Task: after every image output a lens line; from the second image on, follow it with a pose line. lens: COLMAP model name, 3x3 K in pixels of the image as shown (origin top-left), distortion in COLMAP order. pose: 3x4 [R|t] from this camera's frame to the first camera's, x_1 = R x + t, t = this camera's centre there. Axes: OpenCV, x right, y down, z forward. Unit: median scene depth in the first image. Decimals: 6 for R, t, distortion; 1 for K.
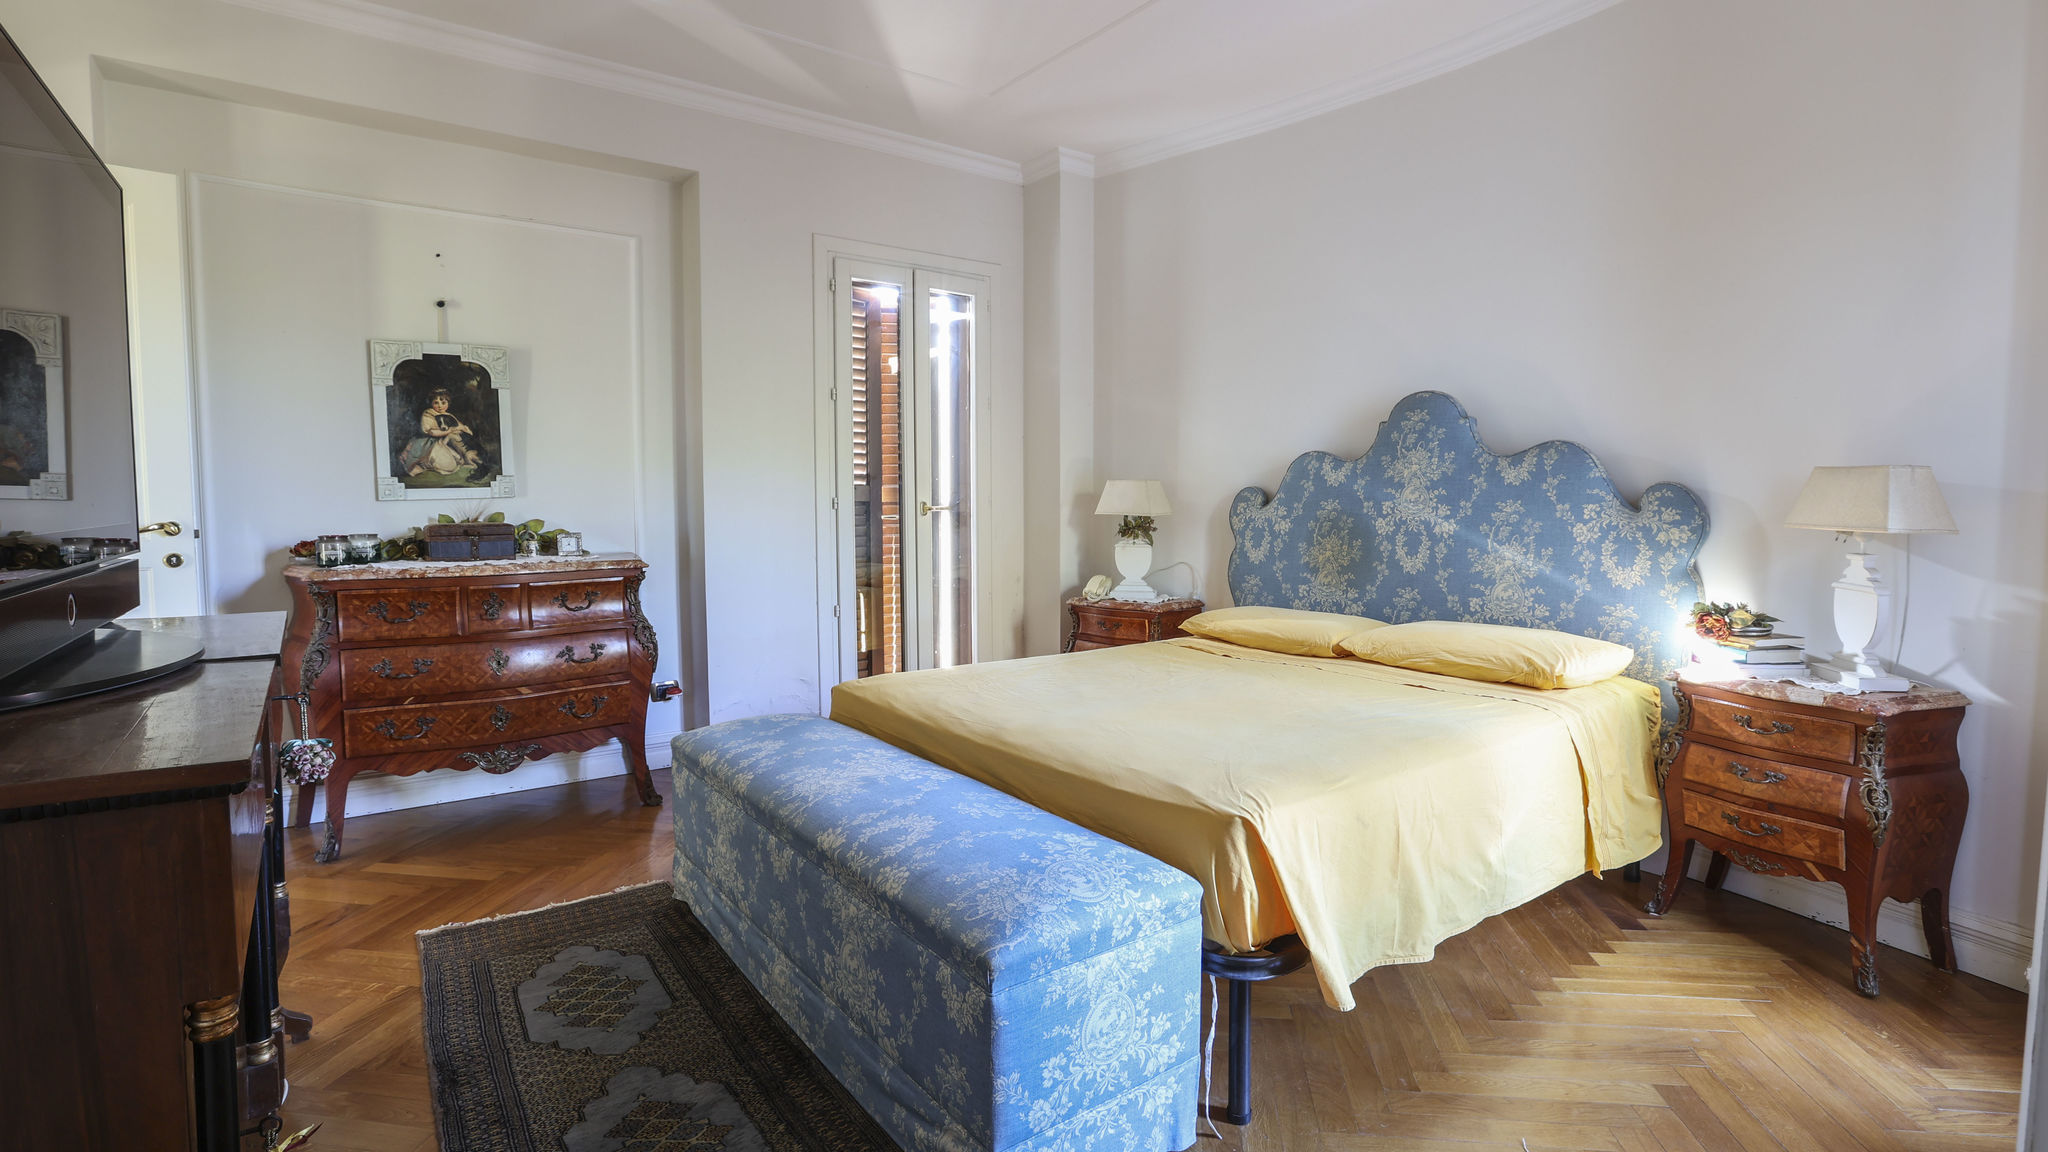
lens RADIAL K [[986.7, 0, 1047.9], [0, 986.7, 577.5], [0, 0, 1]] dist [-0.065731, 0.046262]
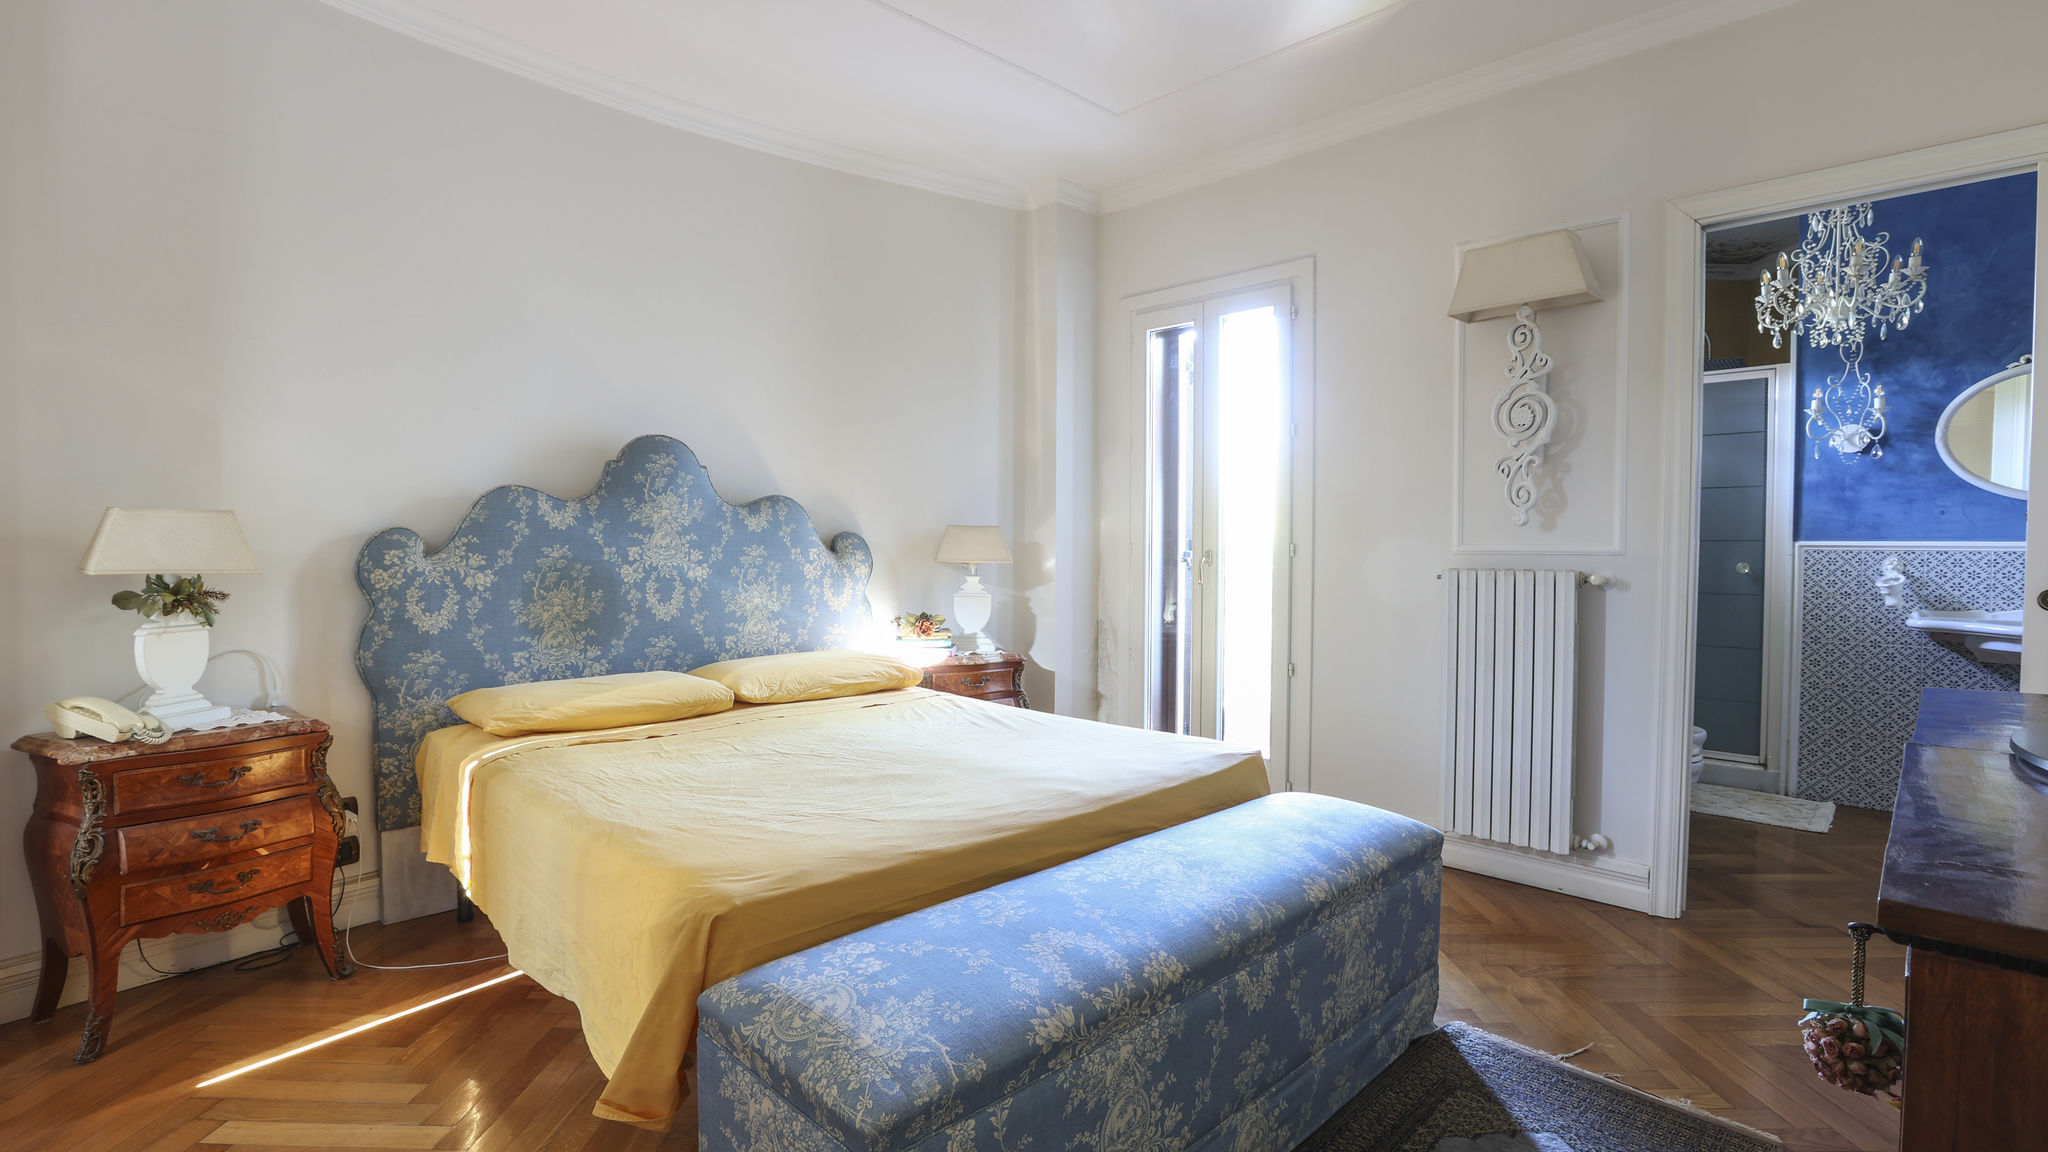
lens RADIAL K [[986.7, 0, 1047.9], [0, 986.7, 577.5], [0, 0, 1]] dist [-0.065731, 0.046262]
pose [[-0.152360, -0.032645, 0.987786, -0.653832], [0.075510, 0.996148, 0.044569, -0.062052], [-0.985436, 0.081378, -0.149308, 0.773246]]
